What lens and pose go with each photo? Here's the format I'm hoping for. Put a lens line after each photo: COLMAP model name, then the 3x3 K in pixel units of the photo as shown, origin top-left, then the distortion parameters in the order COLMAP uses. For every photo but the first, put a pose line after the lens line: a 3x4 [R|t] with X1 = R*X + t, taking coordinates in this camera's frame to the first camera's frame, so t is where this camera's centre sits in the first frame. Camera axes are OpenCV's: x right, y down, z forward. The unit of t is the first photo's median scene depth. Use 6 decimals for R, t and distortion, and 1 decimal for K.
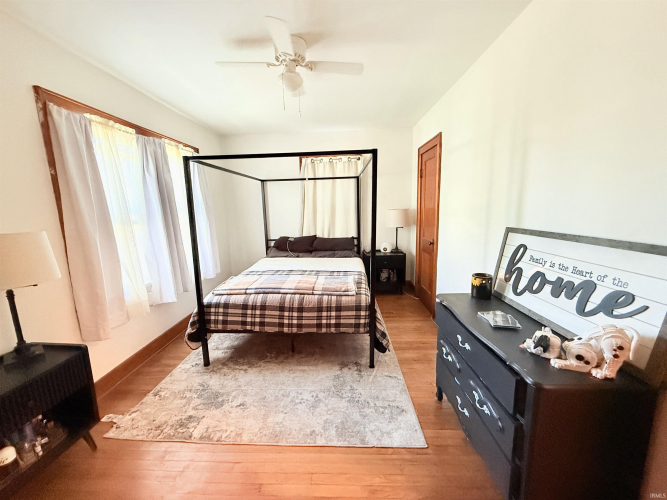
lens RADIAL K [[265.1, 0, 331.1], [0, 265.1, 249.0], [0, 0, 1]] dist [0.001515, 0.000025]
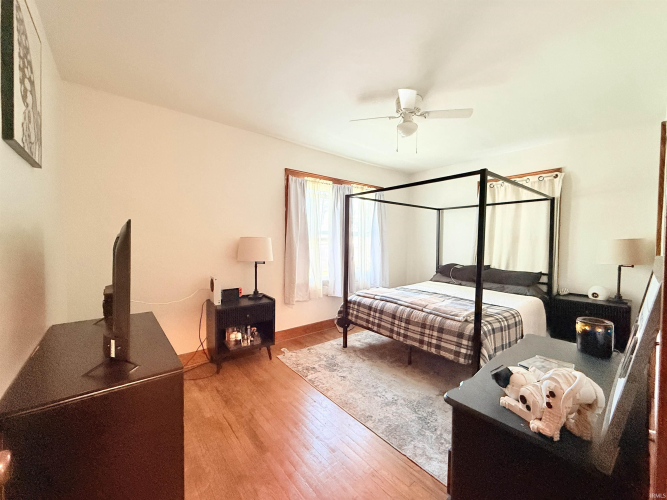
lens RADIAL K [[265.1, 0, 332.3], [0, 265.1, 248.9], [0, 0, 1]] dist [0.001515, 0.000025]
pose [[0.670447, 0.056399, -0.739811, 0.462768], [-0.144911, 0.987858, -0.056016, 0.038039], [0.727669, 0.144762, 0.670479, -0.005255]]
